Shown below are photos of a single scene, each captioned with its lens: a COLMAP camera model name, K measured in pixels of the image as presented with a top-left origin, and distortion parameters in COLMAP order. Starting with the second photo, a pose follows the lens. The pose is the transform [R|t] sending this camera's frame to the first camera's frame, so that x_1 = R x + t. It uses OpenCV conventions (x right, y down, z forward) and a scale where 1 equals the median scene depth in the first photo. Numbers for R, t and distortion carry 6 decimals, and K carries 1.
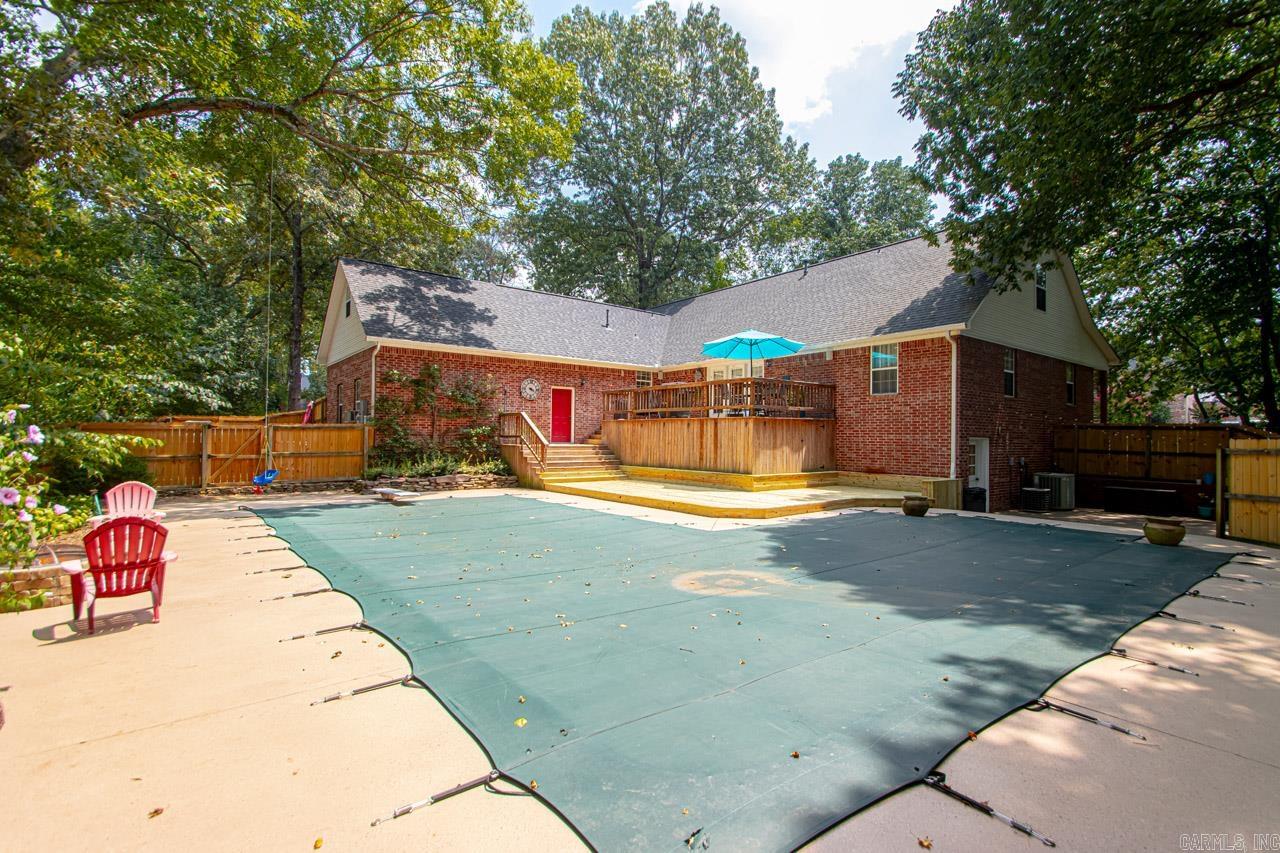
lens RADIAL K [[615.4, 0, 647.0], [0, 615.4, 425.8], [0, 0, 1]] dist [0.003775, -0.002732]
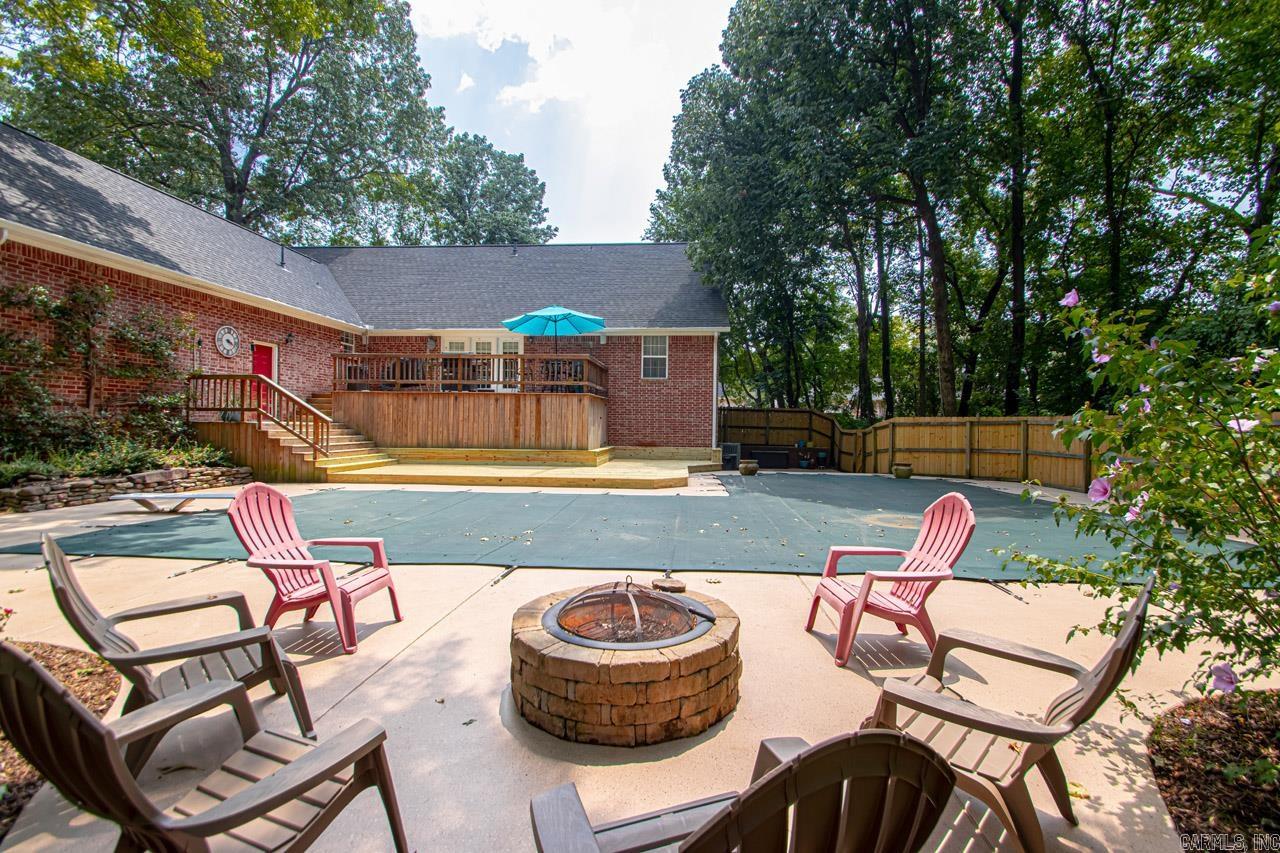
lens RADIAL K [[615.4, 0, 646.0], [0, 615.4, 431.0], [0, 0, 1]] dist [0.003775, -0.002732]
pose [[0.657848, -0.009461, 0.753092, -0.444273], [-0.018978, 0.999395, 0.029133, 0.012795], [-0.752912, -0.033457, 0.657270, 0.210742]]
